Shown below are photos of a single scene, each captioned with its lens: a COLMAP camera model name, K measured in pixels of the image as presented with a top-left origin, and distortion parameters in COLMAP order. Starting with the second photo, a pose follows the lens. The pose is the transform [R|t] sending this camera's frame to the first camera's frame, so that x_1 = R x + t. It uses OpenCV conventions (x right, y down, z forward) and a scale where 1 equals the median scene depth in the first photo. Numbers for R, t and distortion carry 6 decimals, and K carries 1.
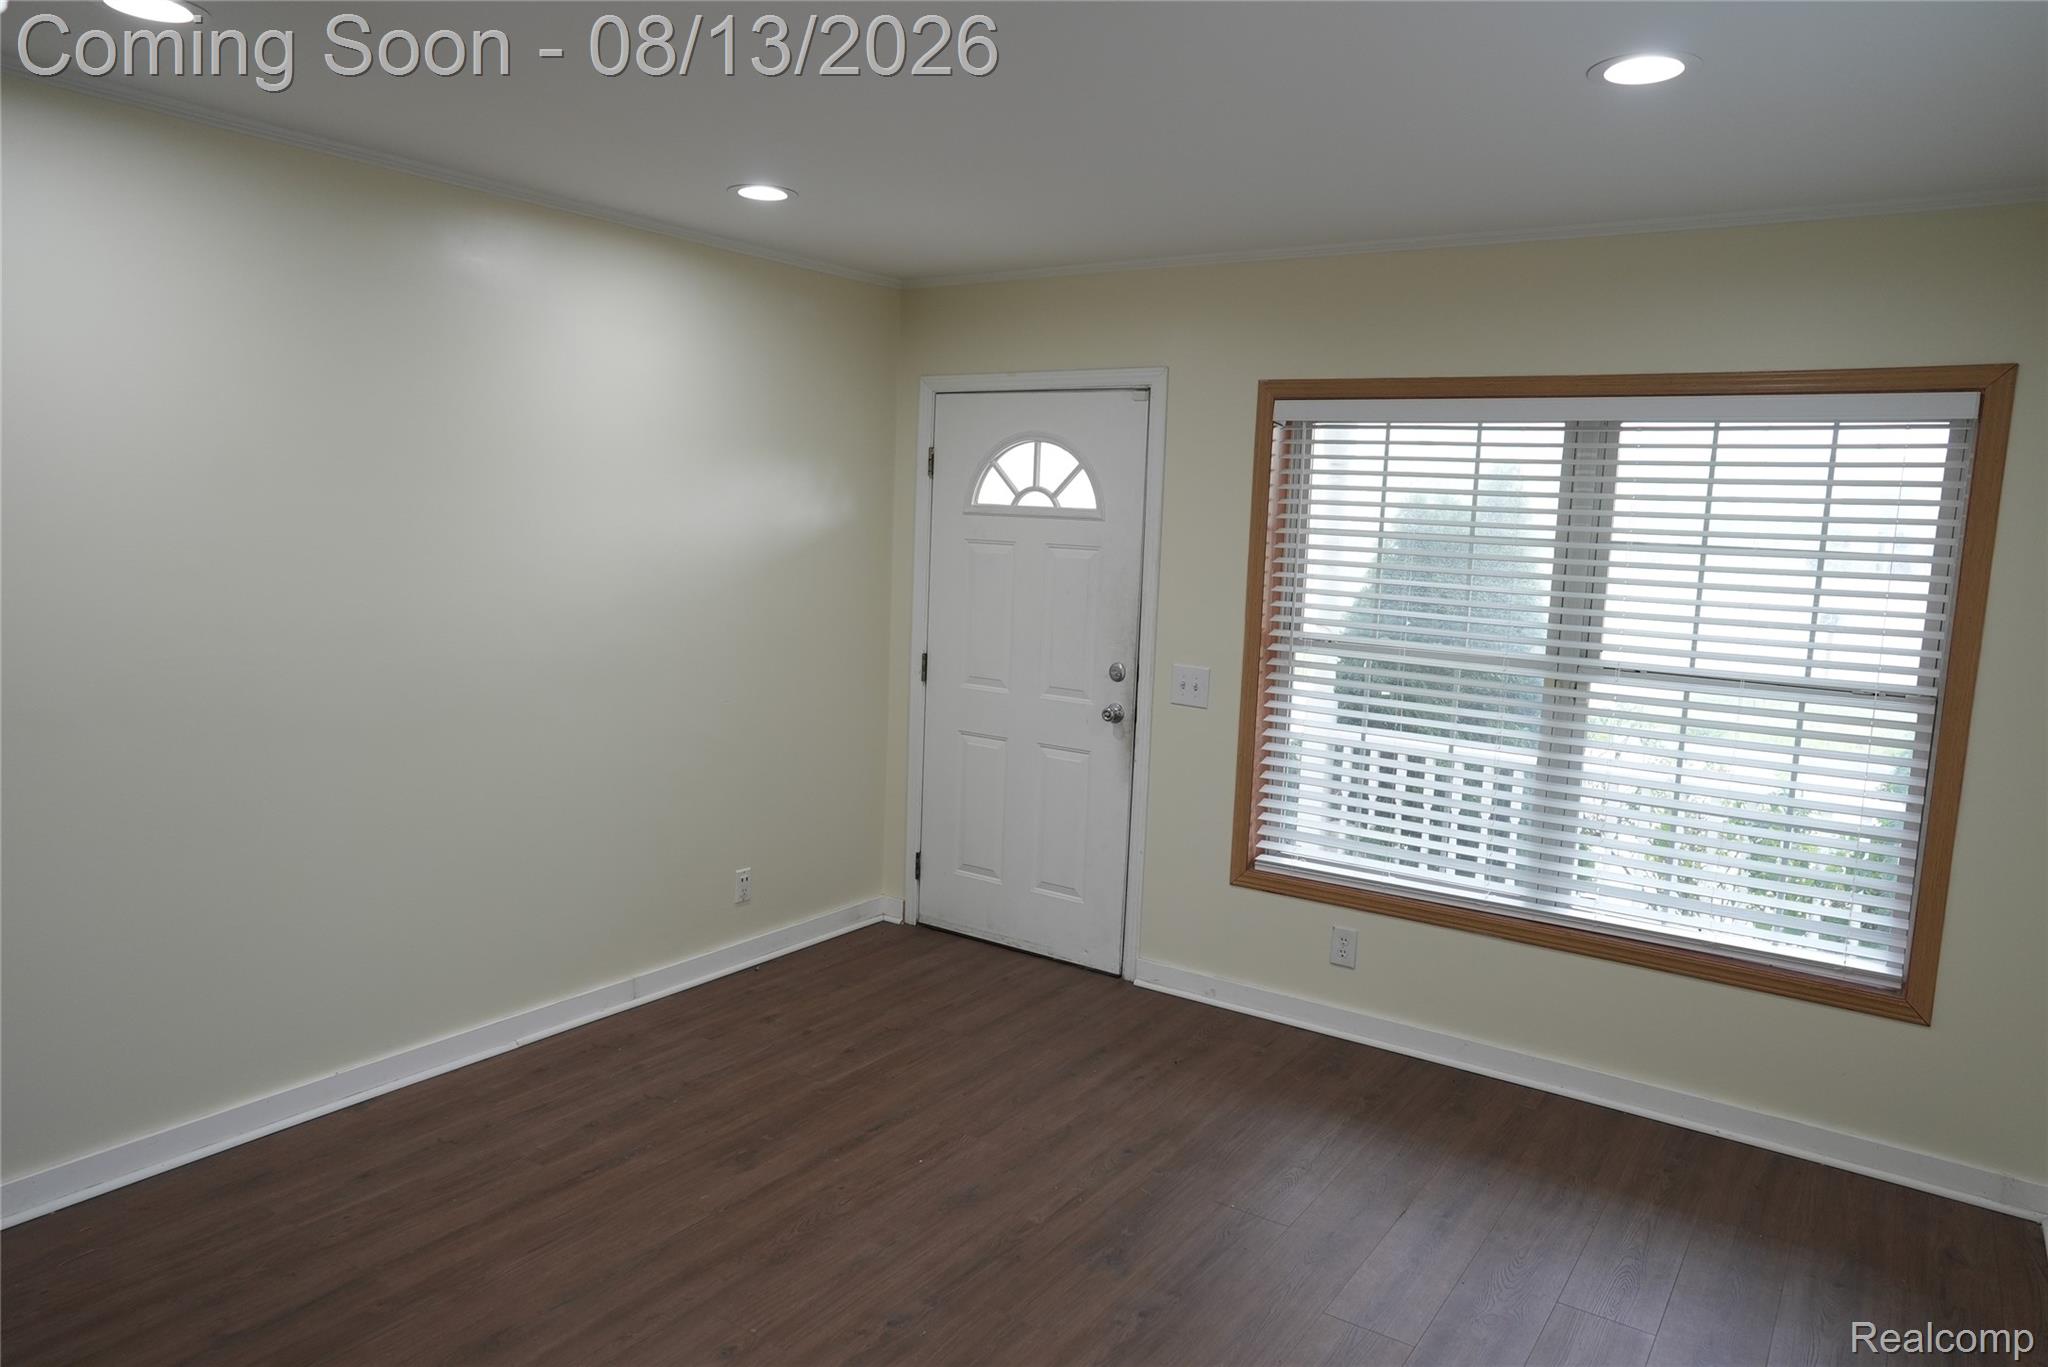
lens RADIAL K [[1366.4, 0, 1027.1], [0, 1366.4, 680.7], [0, 0, 1]] dist [-0.037401, 0.048583]
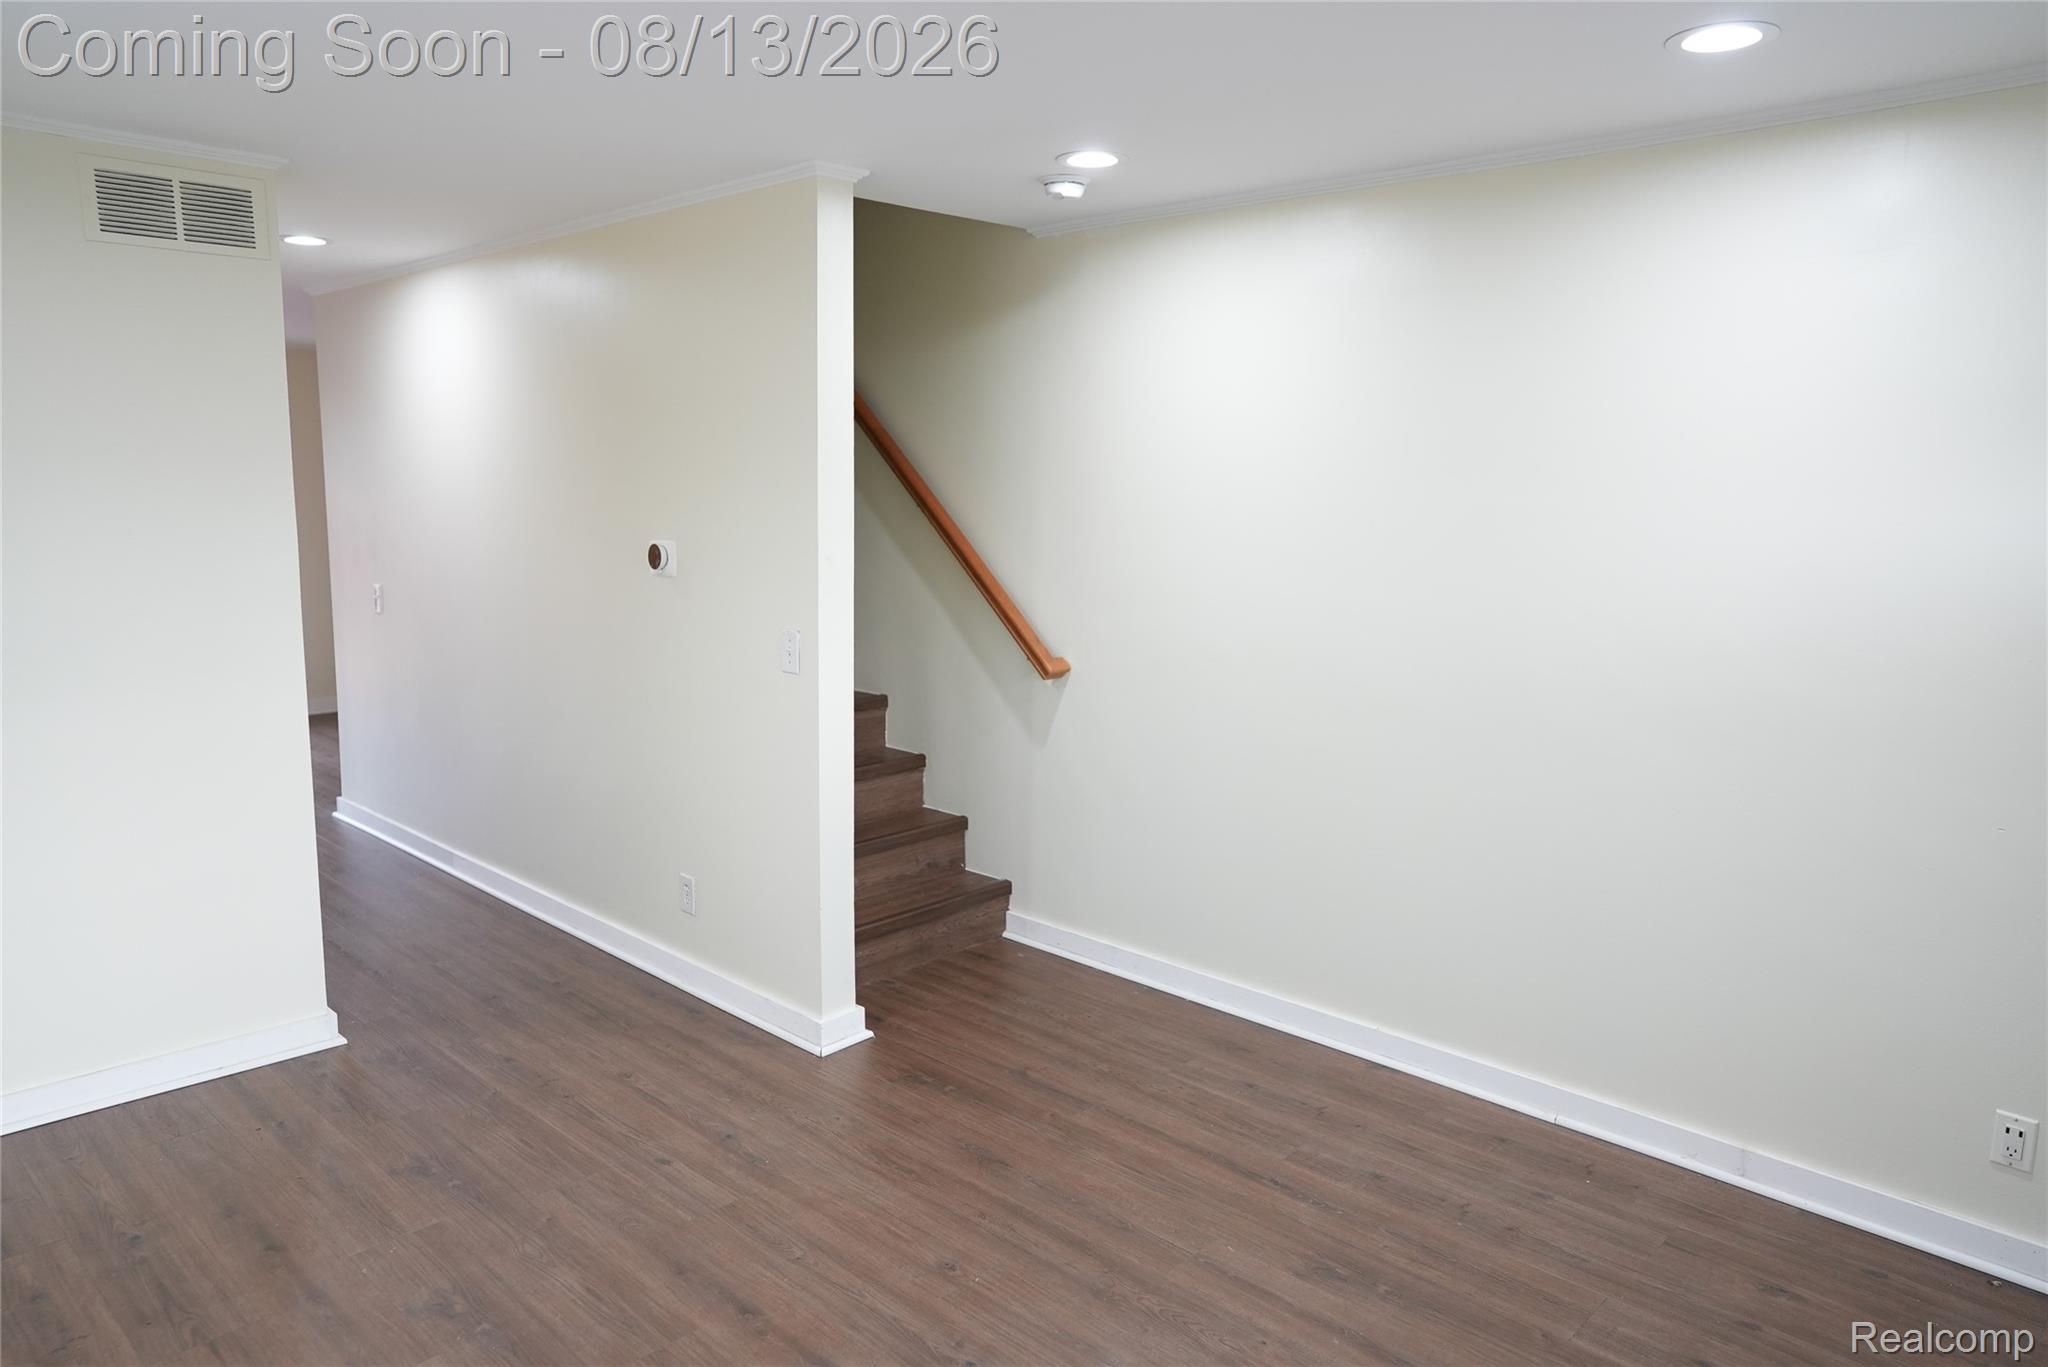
lens RADIAL K [[1366.4, 0, 1029.4], [0, 1366.4, 674.7], [0, 0, 1]] dist [-0.037401, 0.048583]
pose [[-0.165382, 0.108657, -0.980226, 0.628370], [-0.142743, 0.980809, 0.132805, -0.104085], [0.975845, 0.161884, -0.146698, 0.905316]]
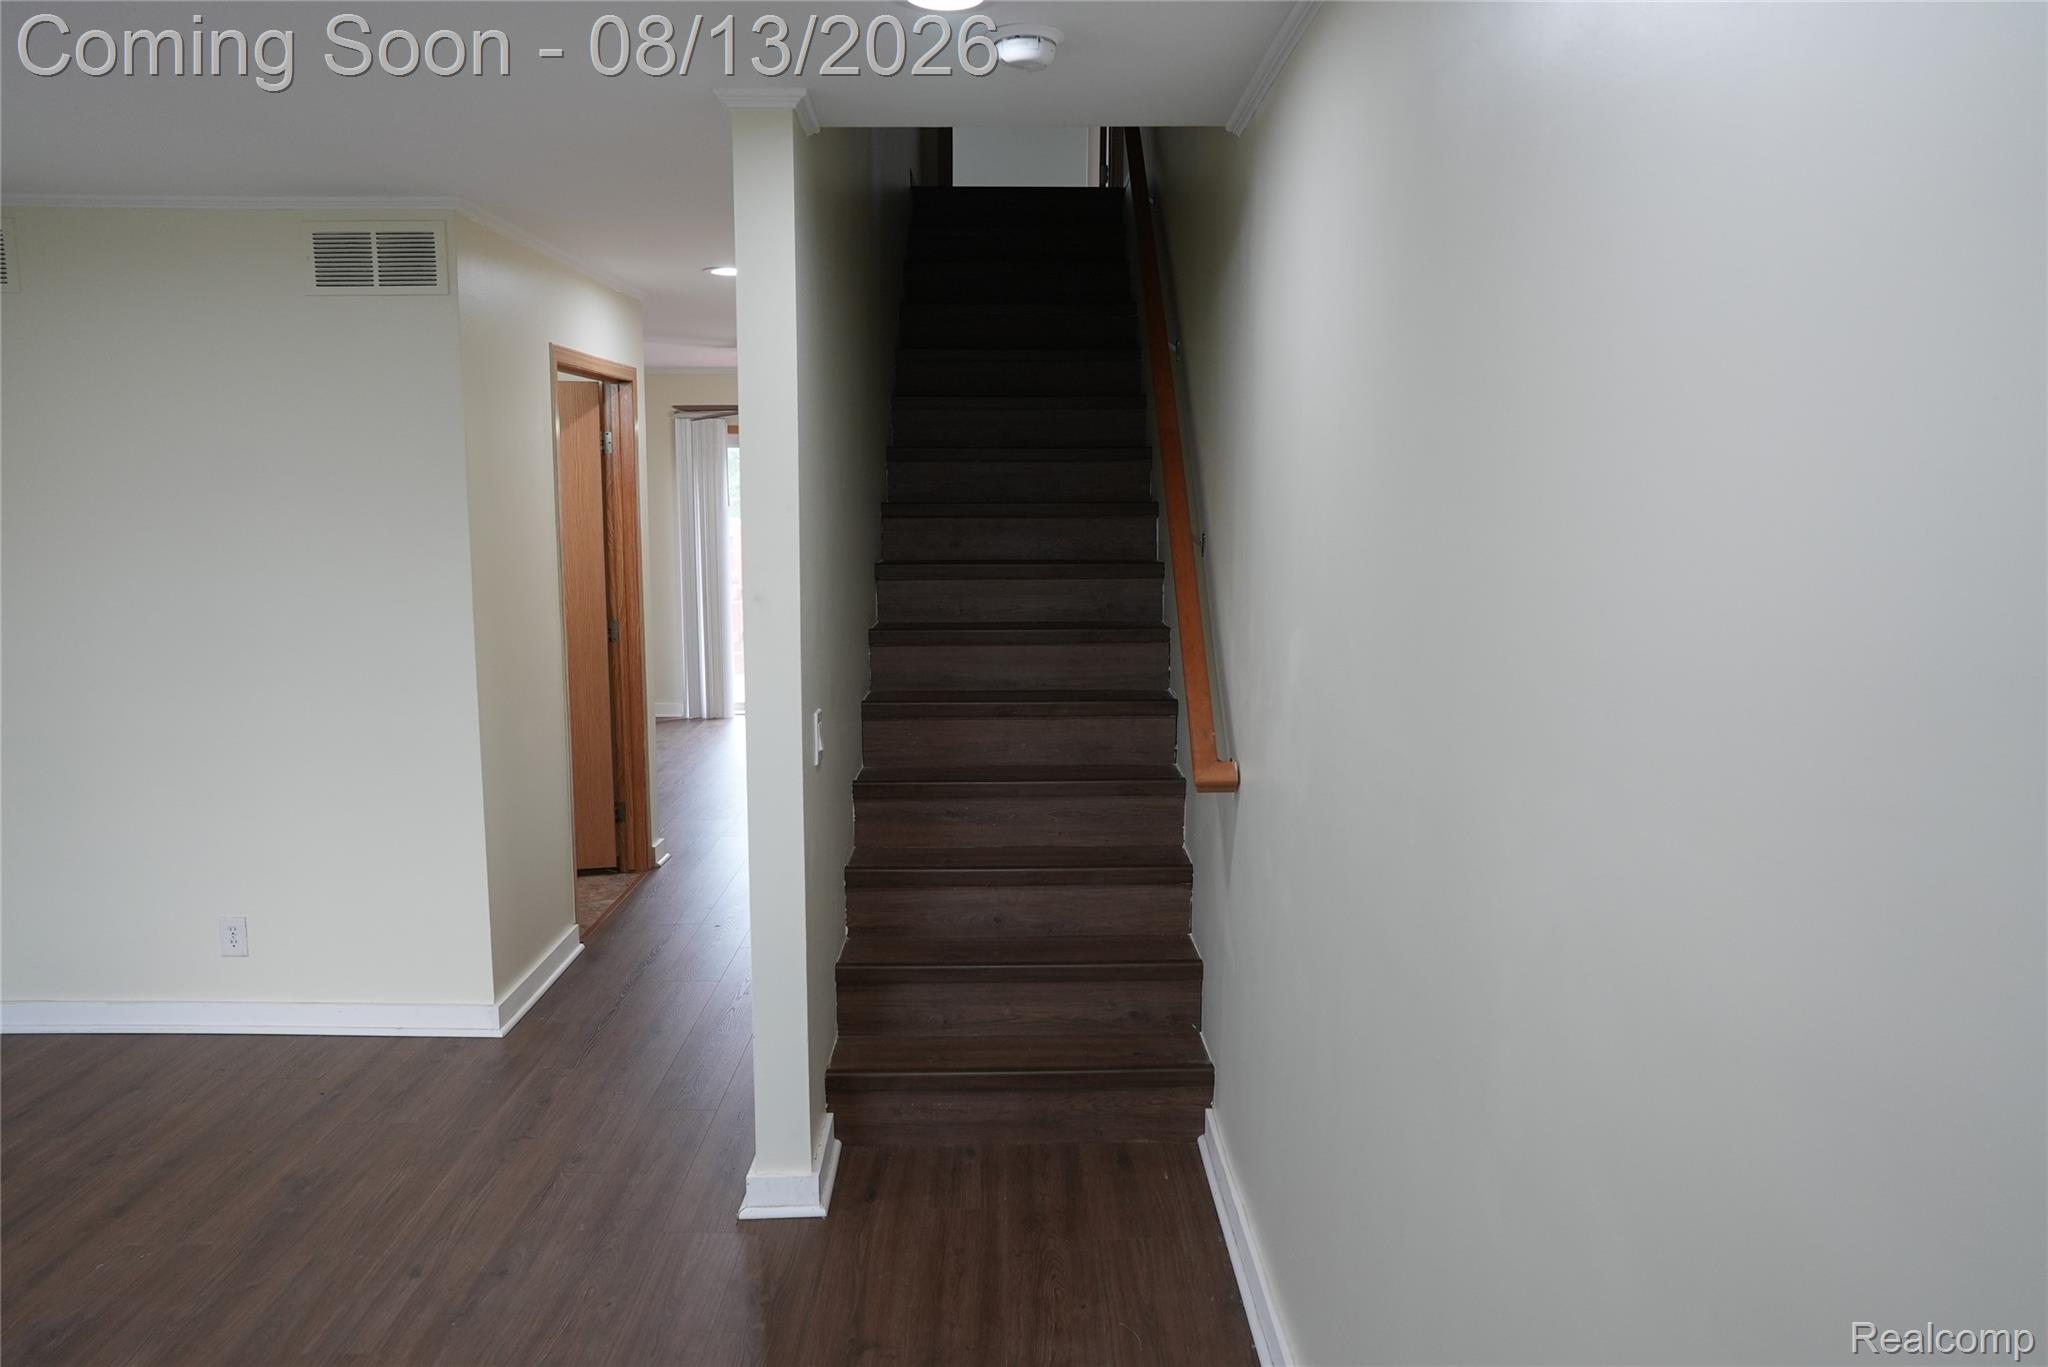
lens RADIAL K [[1366.4, 0, 1028.2], [0, 1366.4, 680.1], [0, 0, 1]] dist [-0.037401, 0.048583]
pose [[-0.822116, 0.048353, -0.567263, -0.183150], [-0.100131, 0.968575, 0.227676, -0.202850], [0.560446, 0.243976, -0.791439, 1.424651]]
